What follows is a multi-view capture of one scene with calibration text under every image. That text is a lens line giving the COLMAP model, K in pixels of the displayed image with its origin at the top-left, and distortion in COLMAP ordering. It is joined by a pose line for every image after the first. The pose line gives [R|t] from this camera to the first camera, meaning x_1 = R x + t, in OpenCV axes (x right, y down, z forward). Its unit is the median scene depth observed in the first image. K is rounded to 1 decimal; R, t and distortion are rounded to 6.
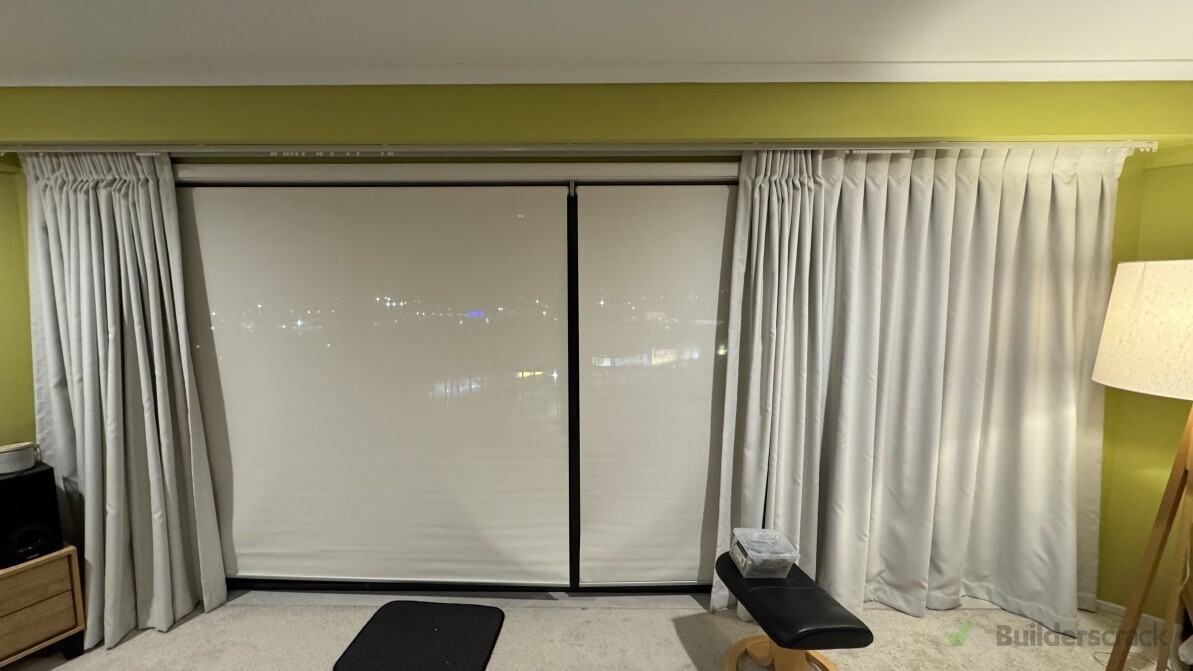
lens RADIAL K [[472.1, 0, 596.5], [0, 472.1, 335.5], [0, 0, 1]] dist [-0.001533, 0.000167]
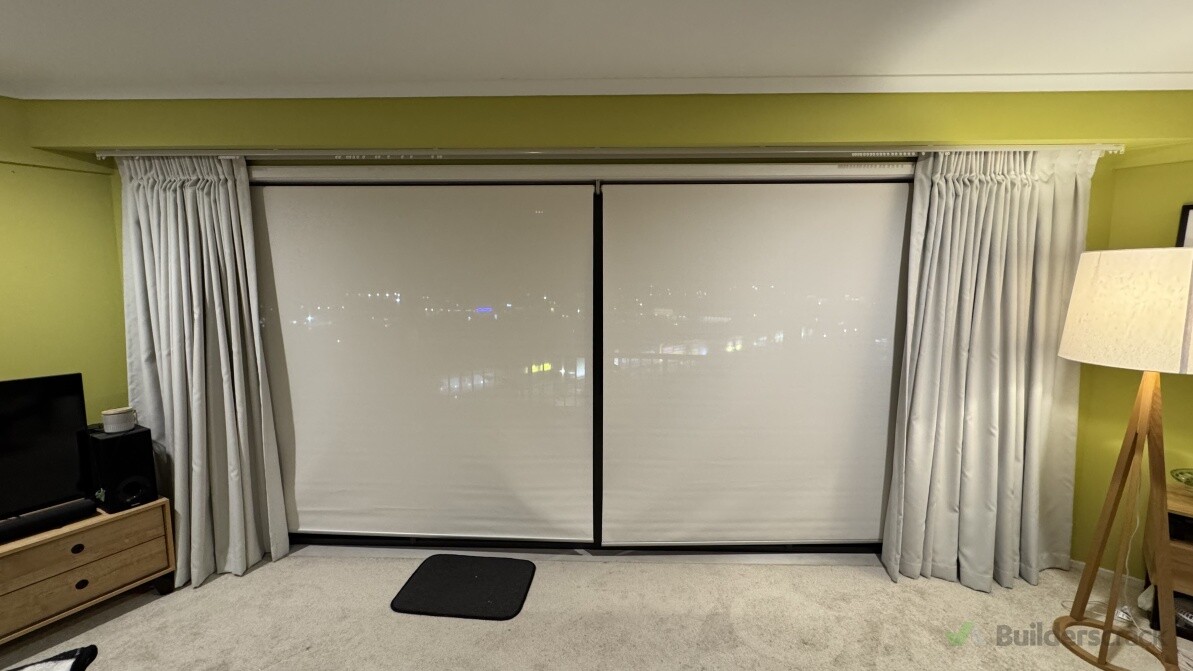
lens RADIAL K [[472.1, 0, 596.5], [0, 472.1, 335.5], [0, 0, 1]] dist [-0.001533, 0.000167]
pose [[0.999855, 0.004419, -0.016459, -0.036206], [-0.004296, 0.999963, 0.007486, 0.034406], [0.016492, -0.007414, 0.999837, -0.129766]]
